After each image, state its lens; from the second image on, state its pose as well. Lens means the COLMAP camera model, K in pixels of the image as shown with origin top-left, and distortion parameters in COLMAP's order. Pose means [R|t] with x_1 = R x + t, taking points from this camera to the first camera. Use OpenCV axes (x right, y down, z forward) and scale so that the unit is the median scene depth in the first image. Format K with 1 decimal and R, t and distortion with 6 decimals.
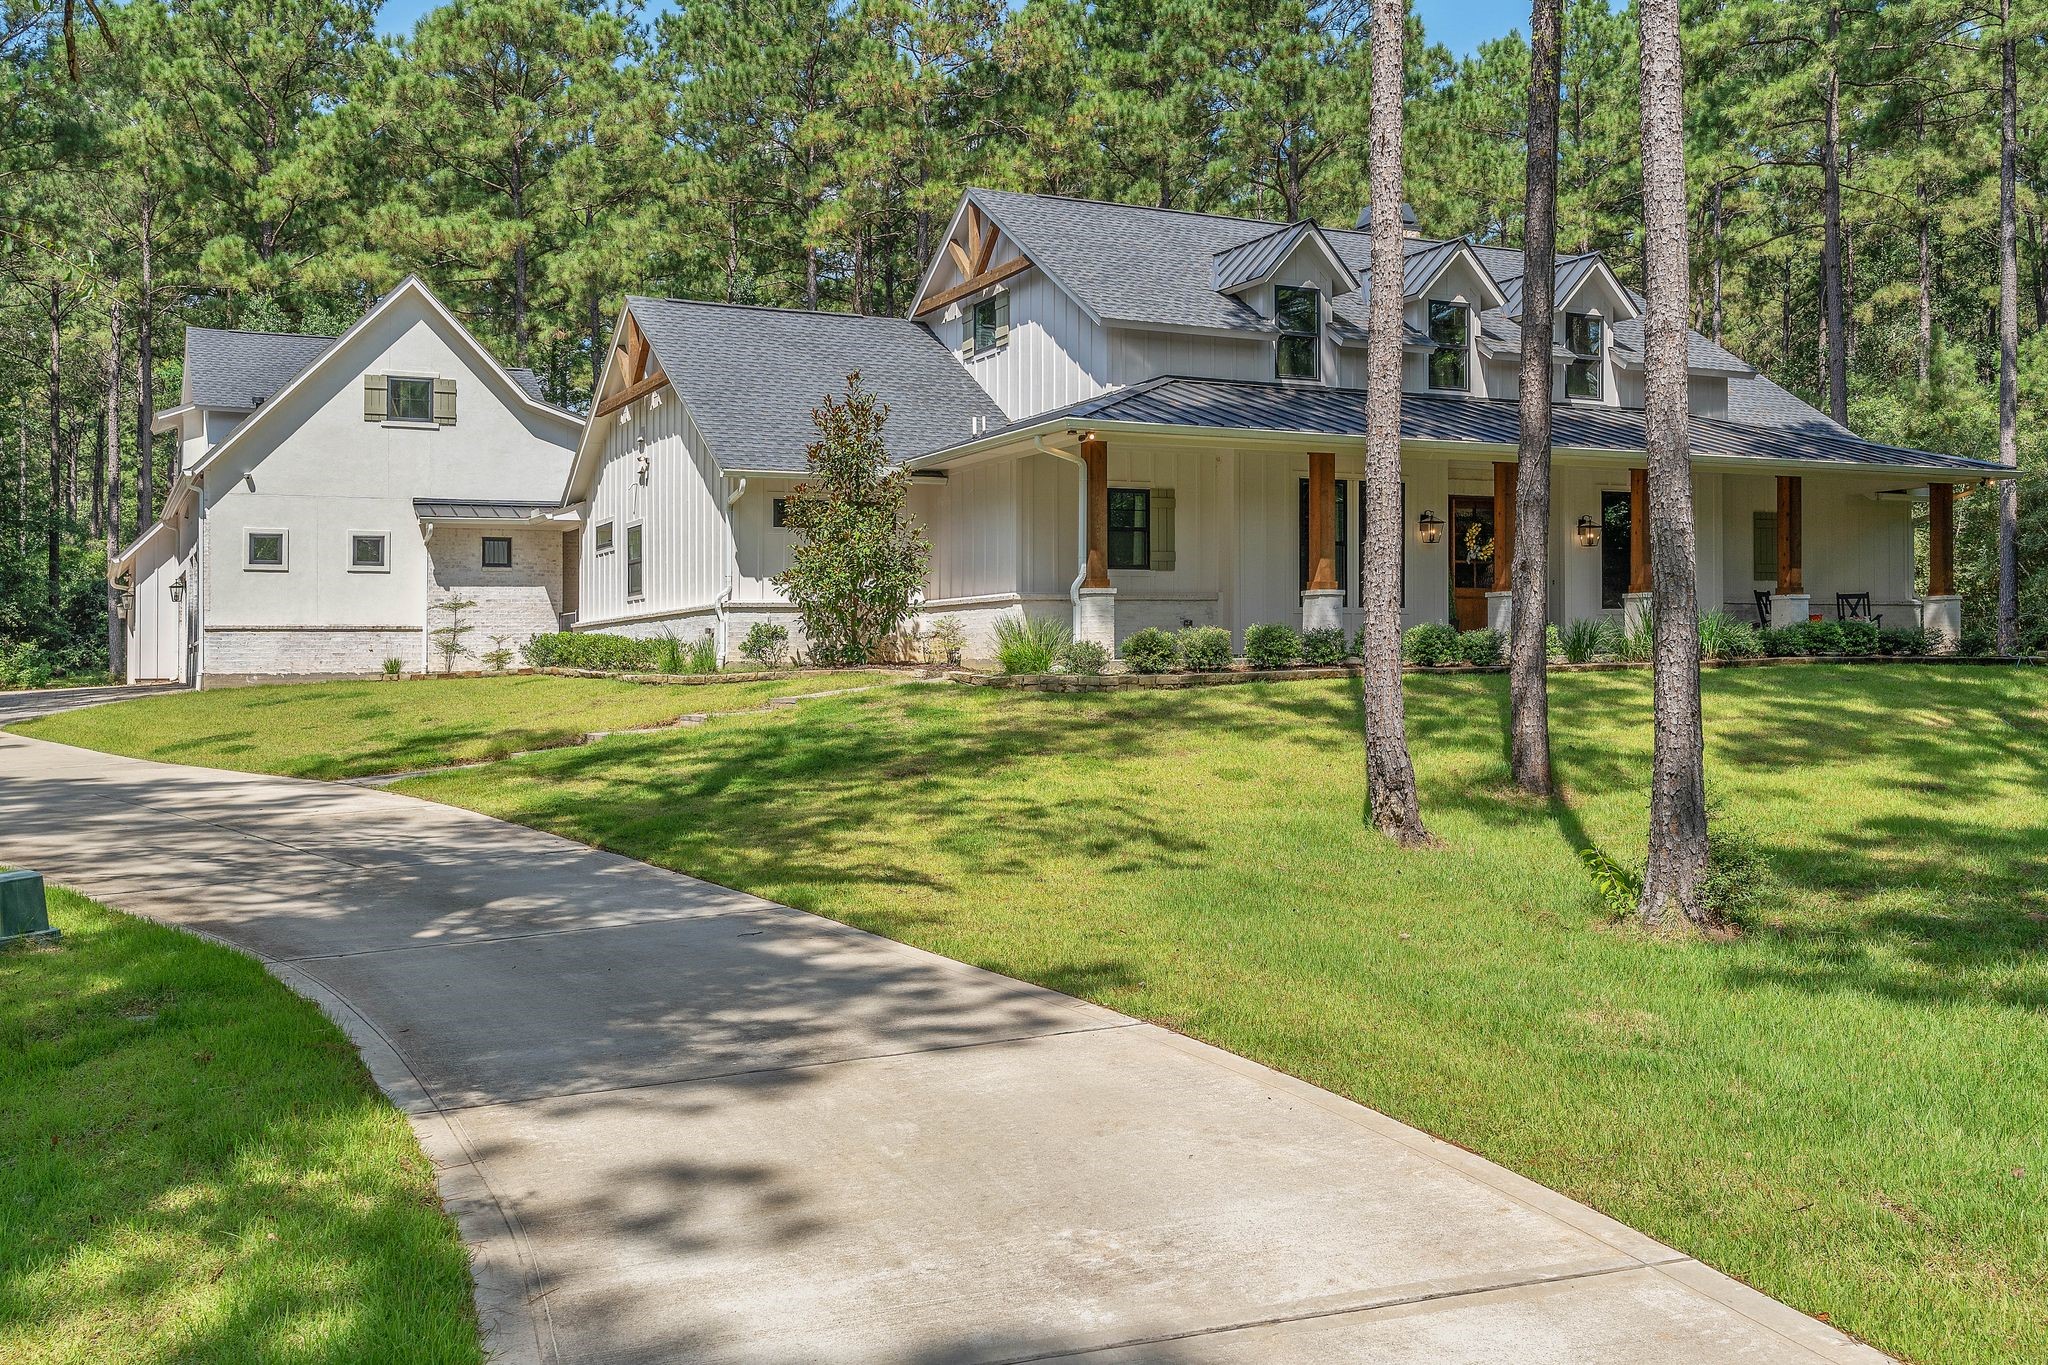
lens RADIAL K [[1095.7, 0, 1022.0], [0, 1095.7, 496.4], [0, 0, 1]] dist [-0.051552, 0.039660]
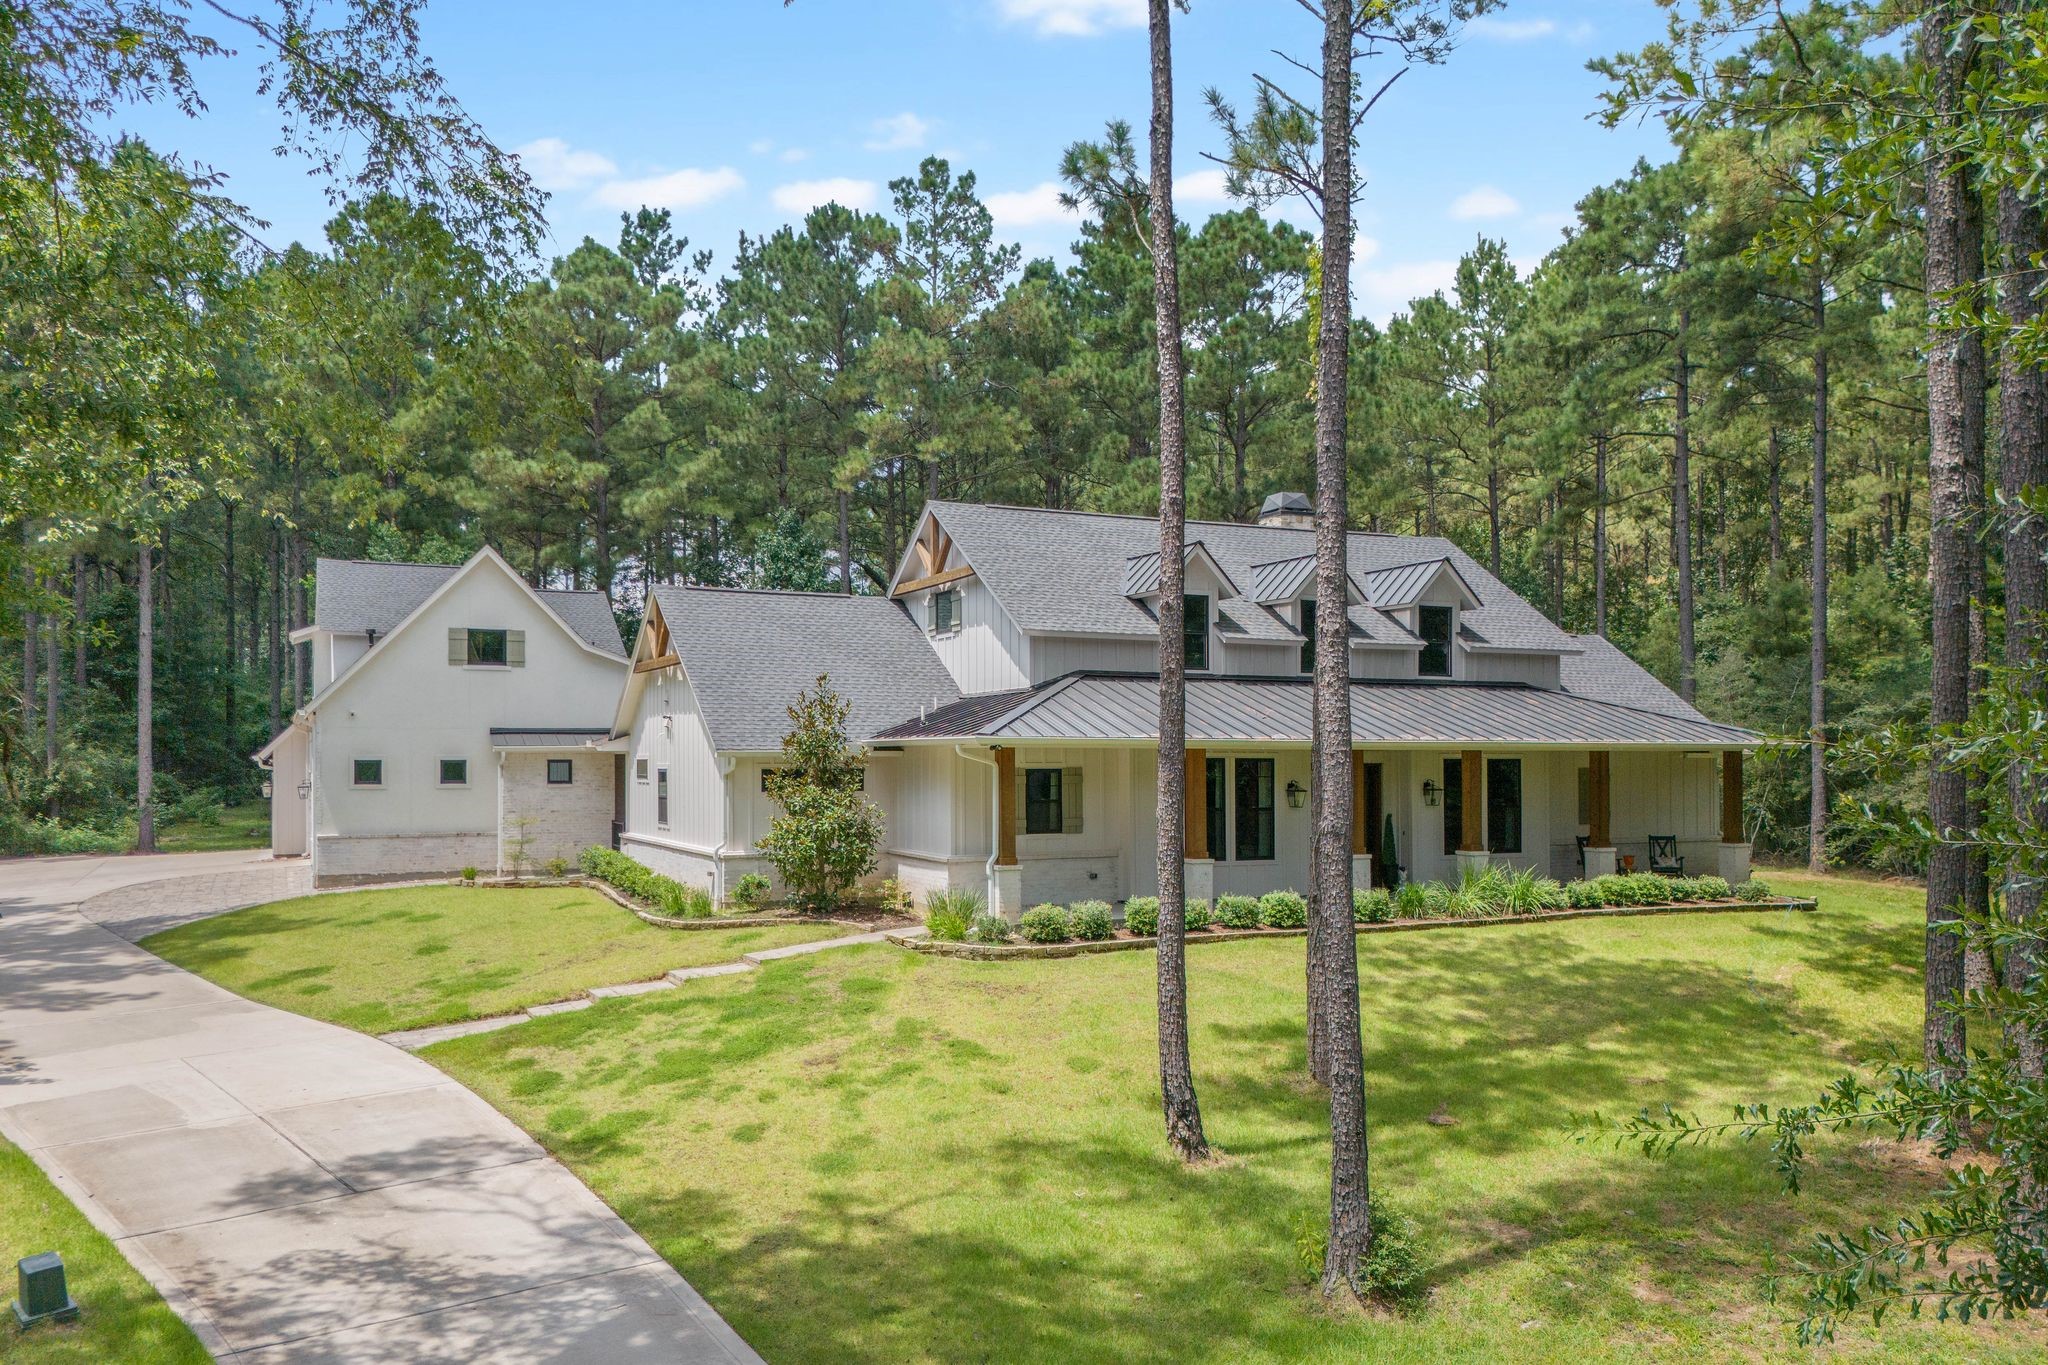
lens RADIAL K [[909.7, 0, 1027.6], [0, 909.7, 667.0], [0, 0, 1]] dist [-0.002613, -0.000467]
pose [[0.999942, 0.000842, -0.010695, 0.066512], [-0.000756, 0.999967, 0.008065, -0.096505], [0.010701, -0.008057, 0.999910, -0.018154]]
